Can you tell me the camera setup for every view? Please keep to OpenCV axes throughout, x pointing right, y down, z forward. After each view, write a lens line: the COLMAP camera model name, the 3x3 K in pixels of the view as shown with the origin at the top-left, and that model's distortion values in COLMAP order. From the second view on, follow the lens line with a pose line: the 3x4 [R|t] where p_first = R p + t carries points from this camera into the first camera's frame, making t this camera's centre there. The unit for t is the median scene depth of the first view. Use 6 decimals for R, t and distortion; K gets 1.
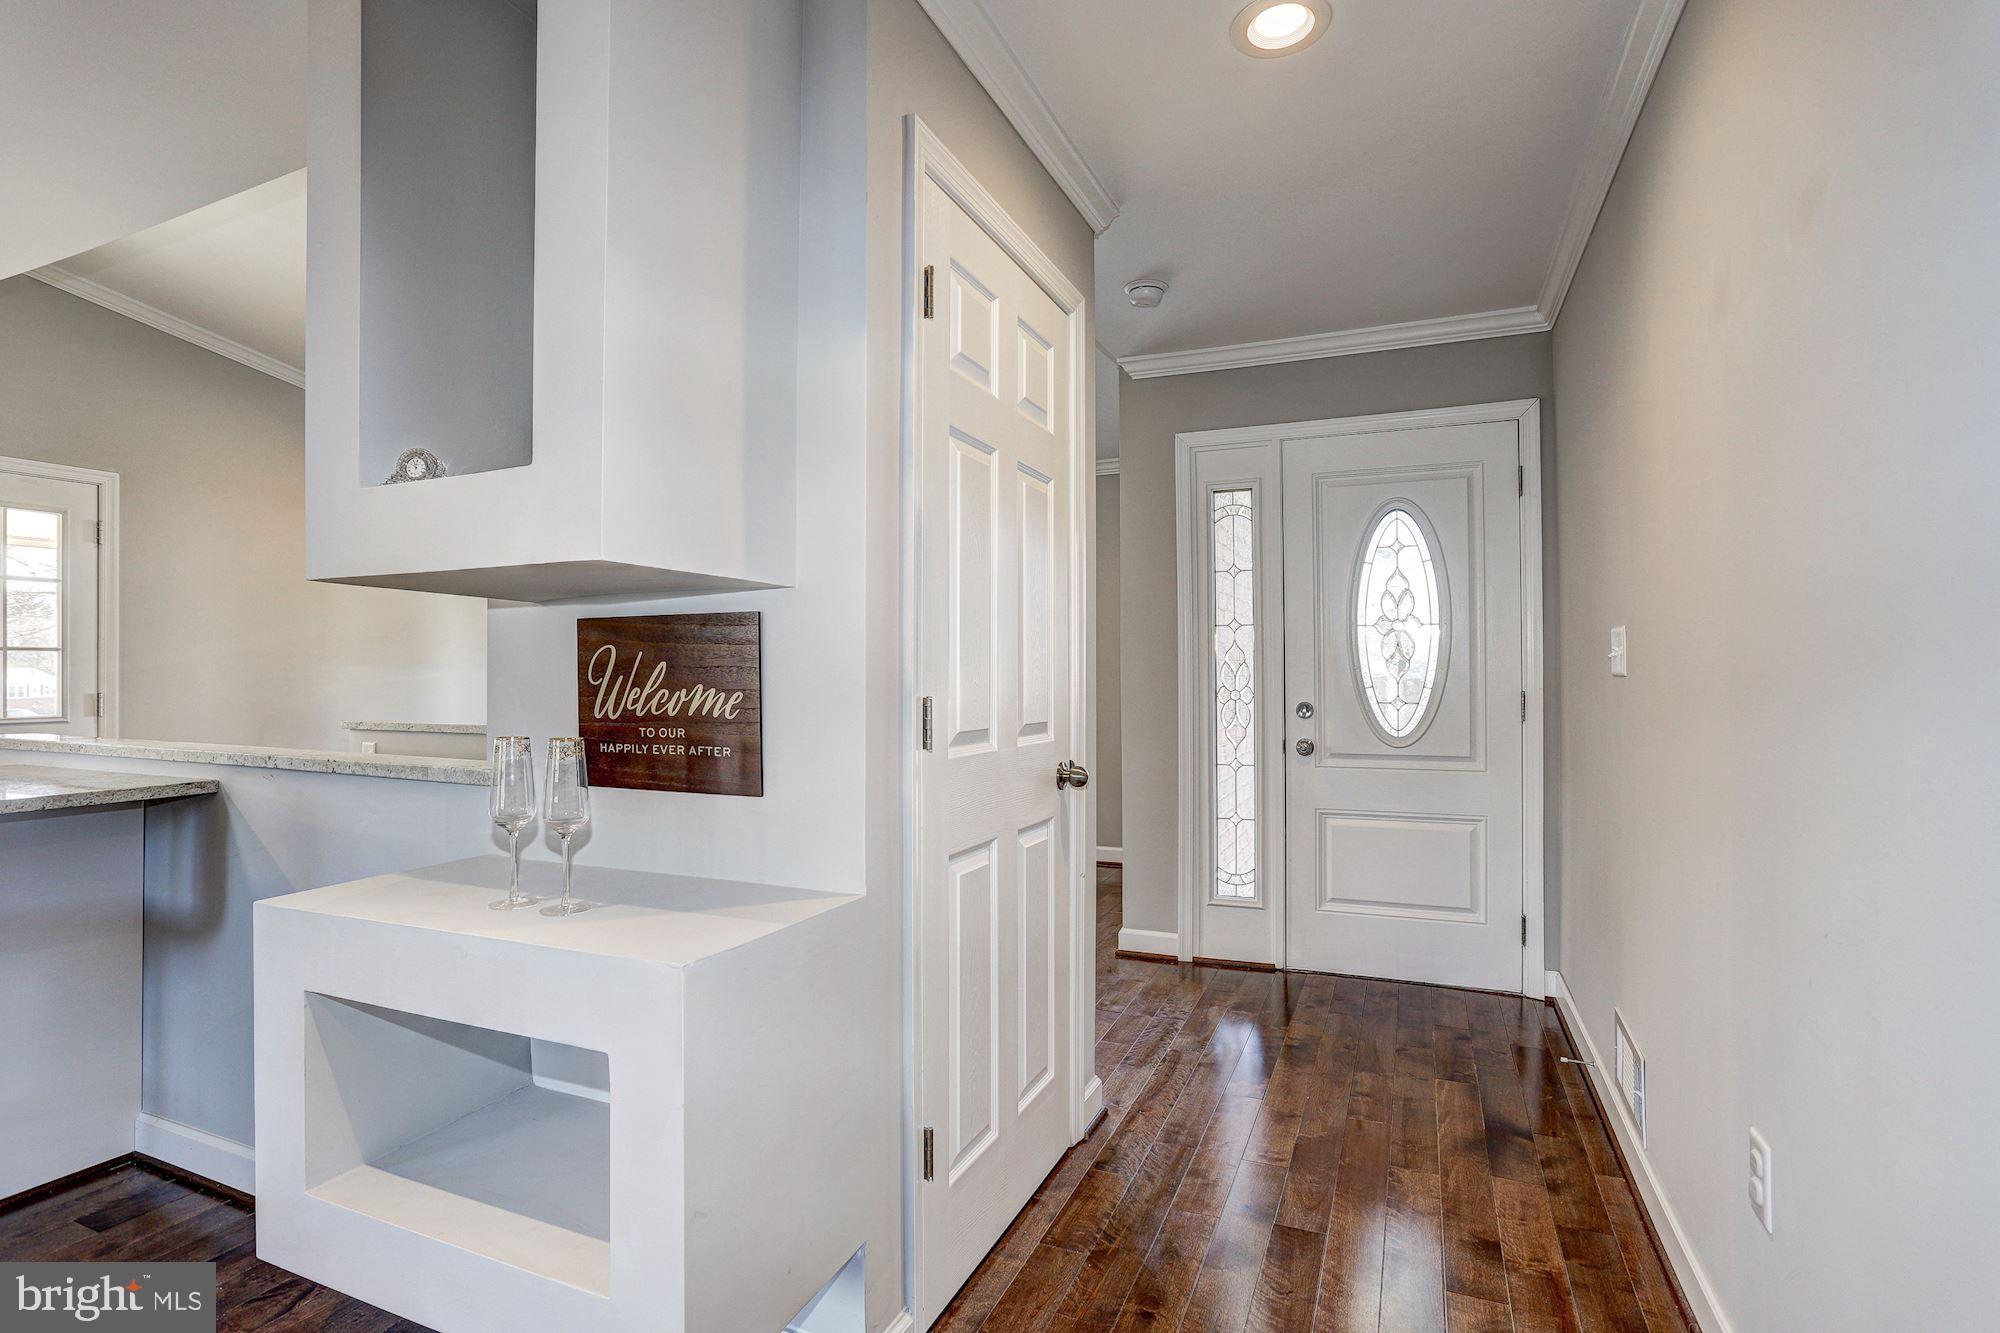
lens RADIAL K [[966.2, 0, 987.9], [0, 966.2, 664.7], [0, 0, 1]] dist [-0.060808, 0.033708]
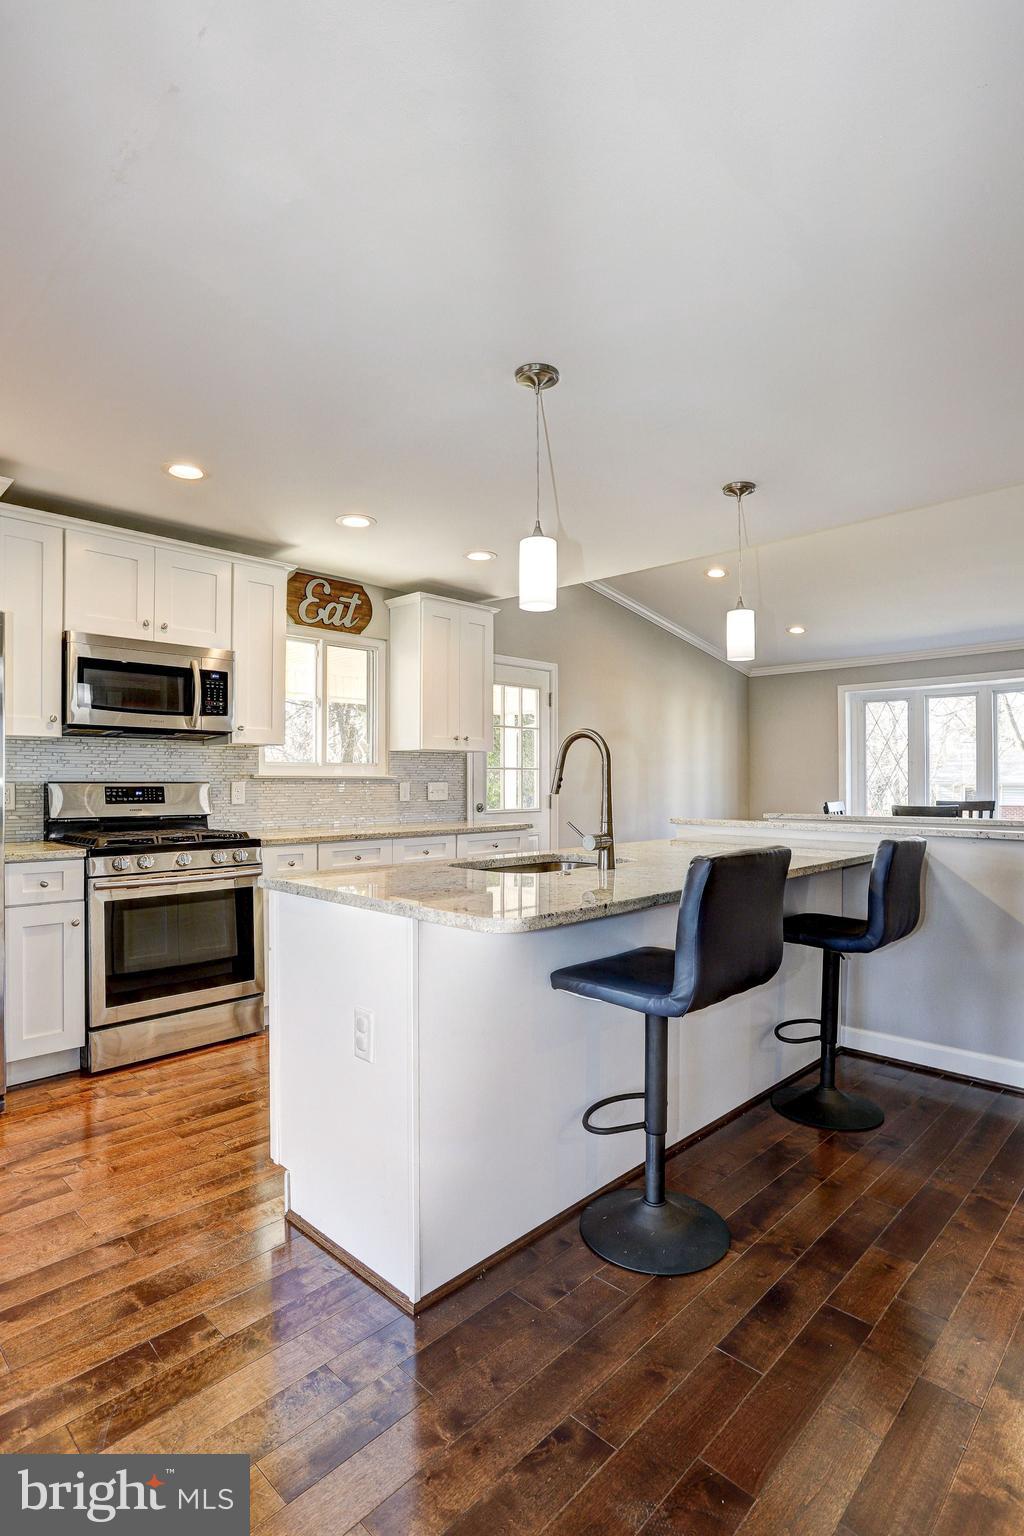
lens RADIAL K [[771.1, 0, 509.0], [0, 771.1, 780.3], [0, 0, 1]] dist [-0.060654, 0.037218]
pose [[0.935750, 0.001858, -0.352660, -0.997268], [0.000426, 0.999979, 0.006397, -0.009361], [0.352664, -0.006136, 0.935730, -0.608038]]
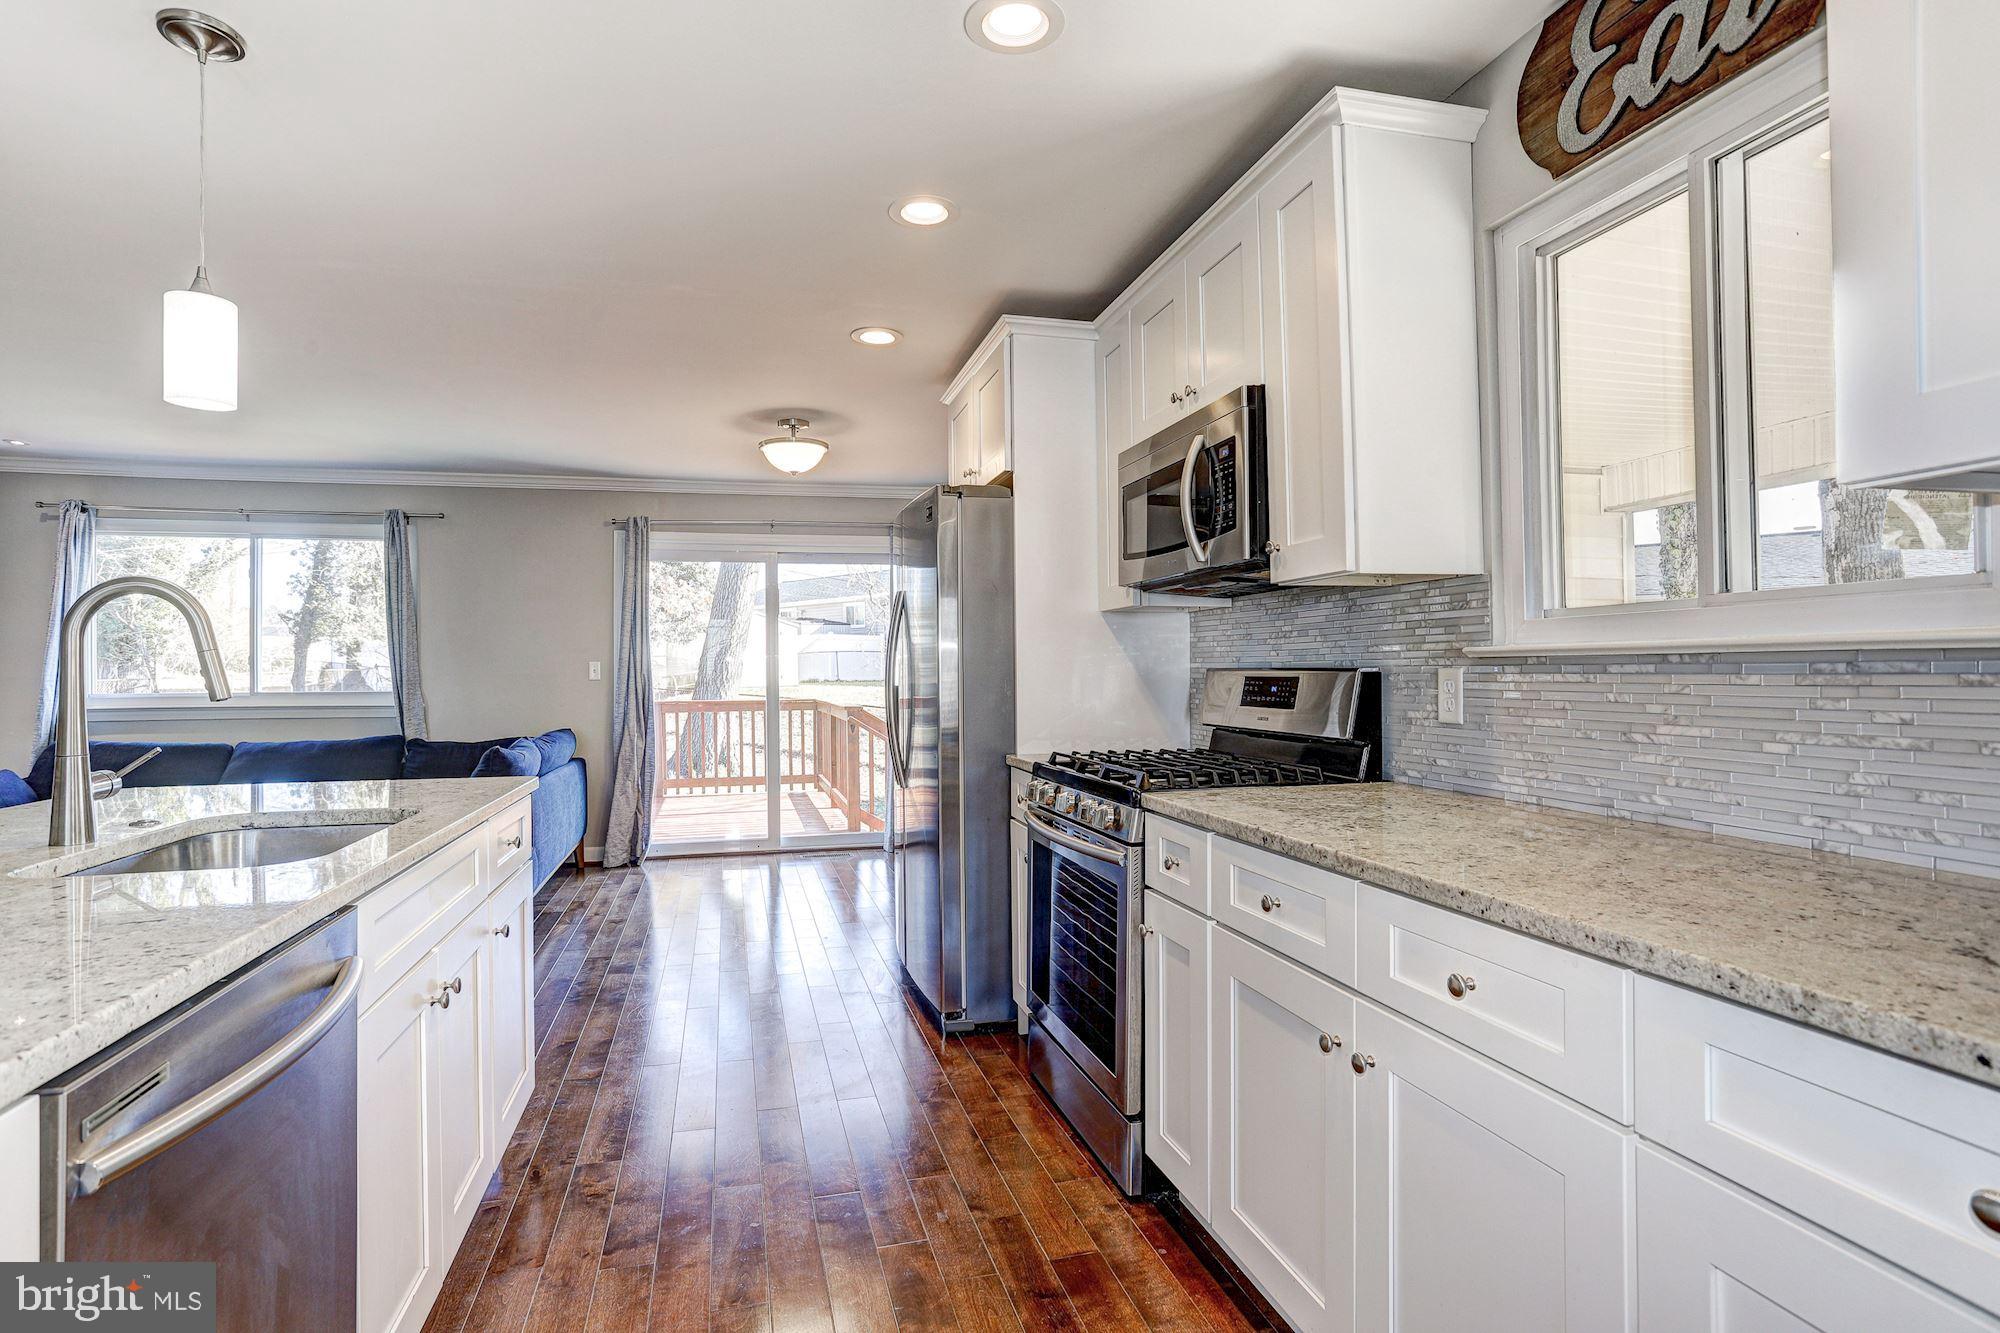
lens RADIAL K [[982.0, 0, 993.4], [0, 982.0, 662.4], [0, 0, 1]] dist [-0.051940, 0.020716]
pose [[-0.780555, 0.004462, -0.625071, -1.331121], [0.015747, 0.999798, -0.012528, 0.006461], [0.624888, -0.019622, -0.780468, 1.322365]]
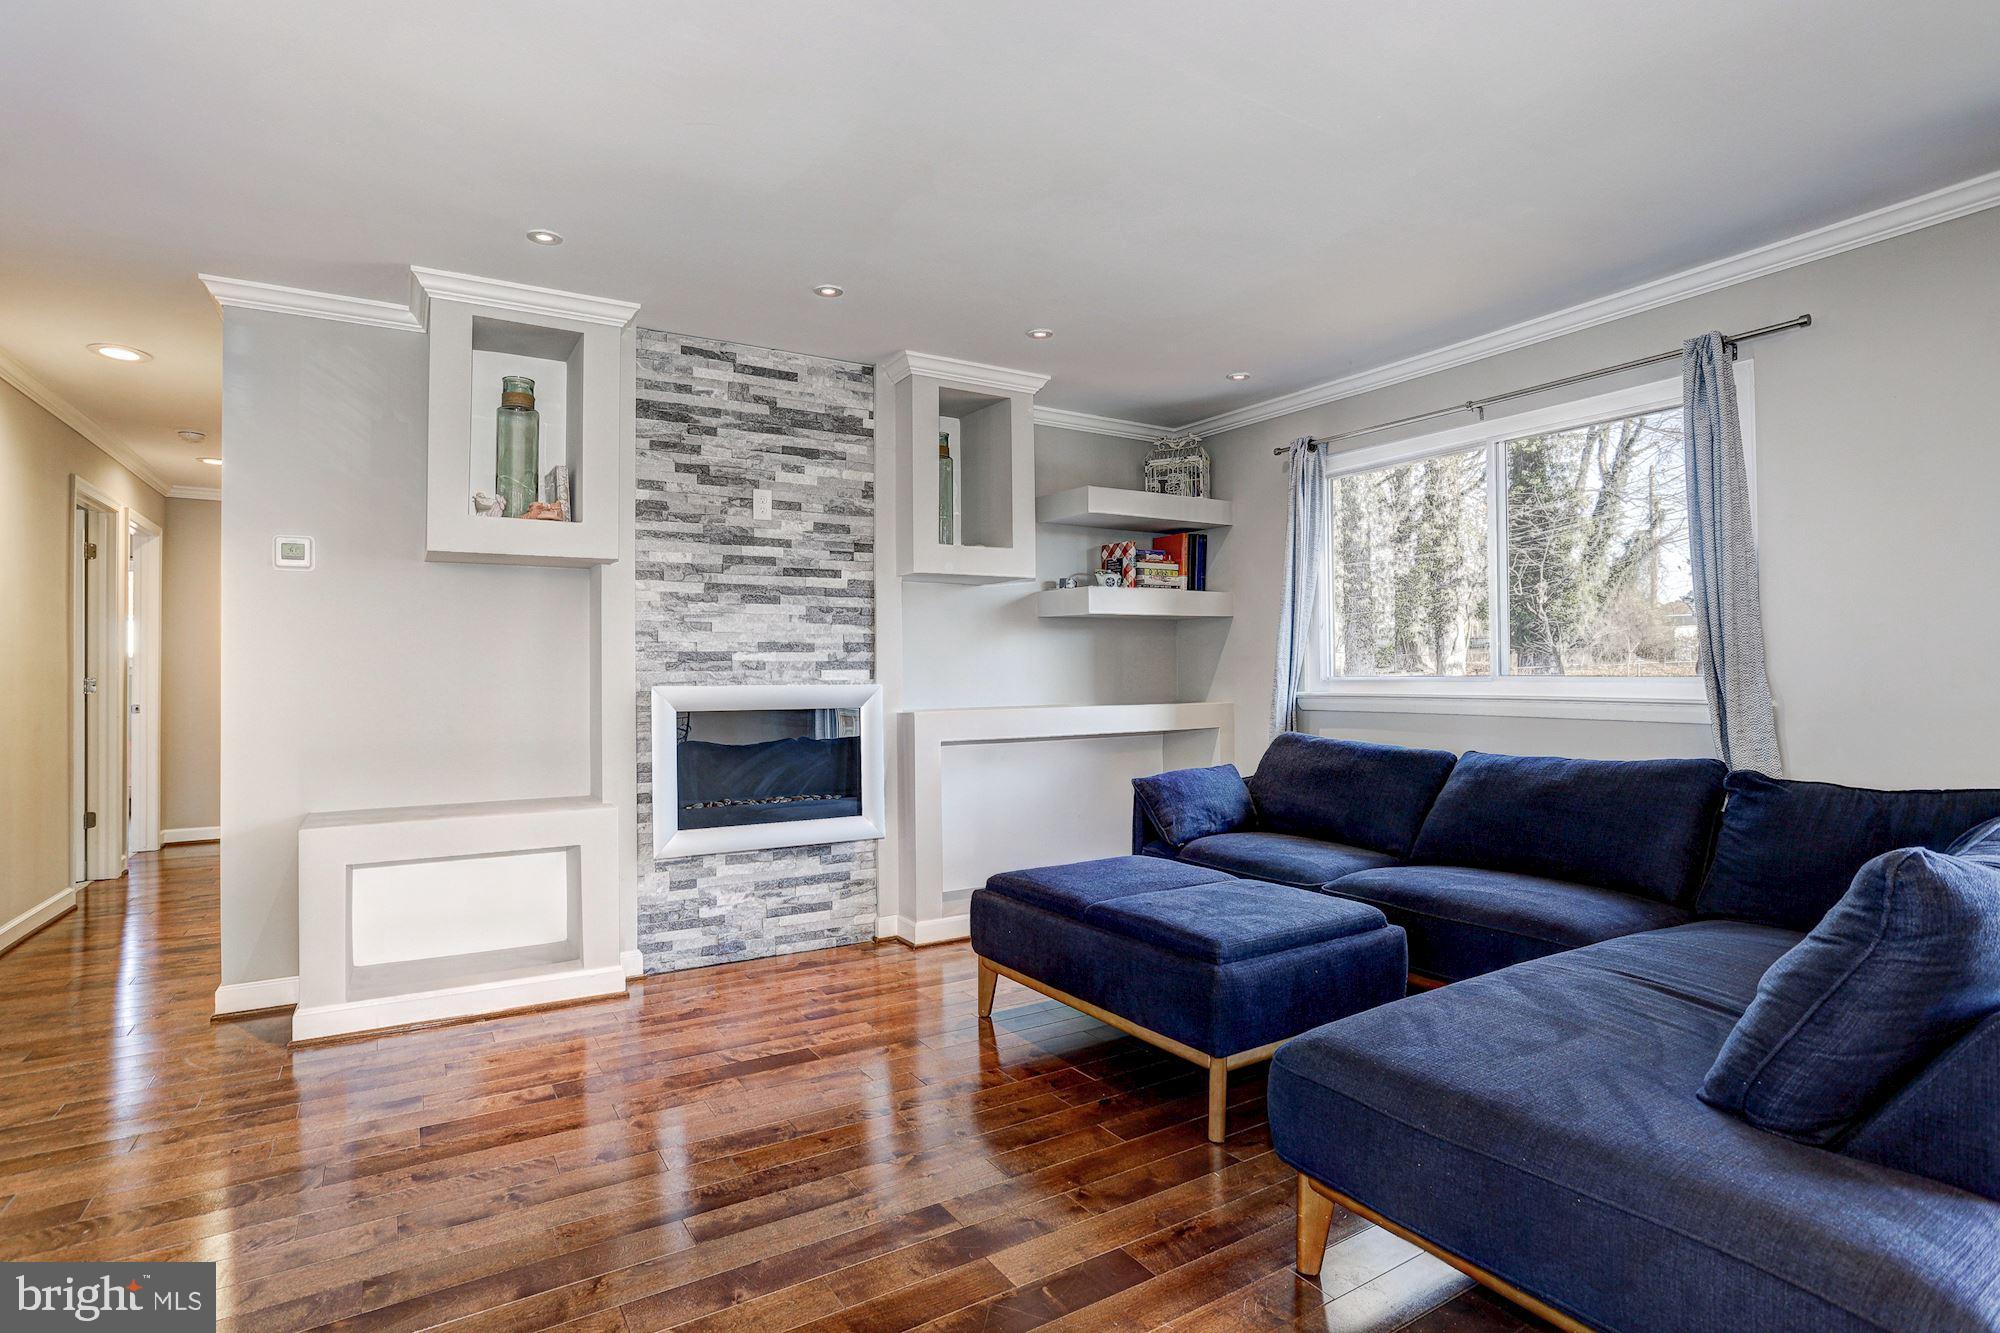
lens RADIAL K [[982.0, 0, 993.4], [0, 982.0, 662.4], [0, 0, 1]] dist [-0.051940, 0.020716]
pose [[-0.821562, 0.015993, 0.569894, -1.627210], [0.007433, 0.999822, -0.017343, 0.021855], [-0.570070, -0.010013, -0.821535, 0.040780]]
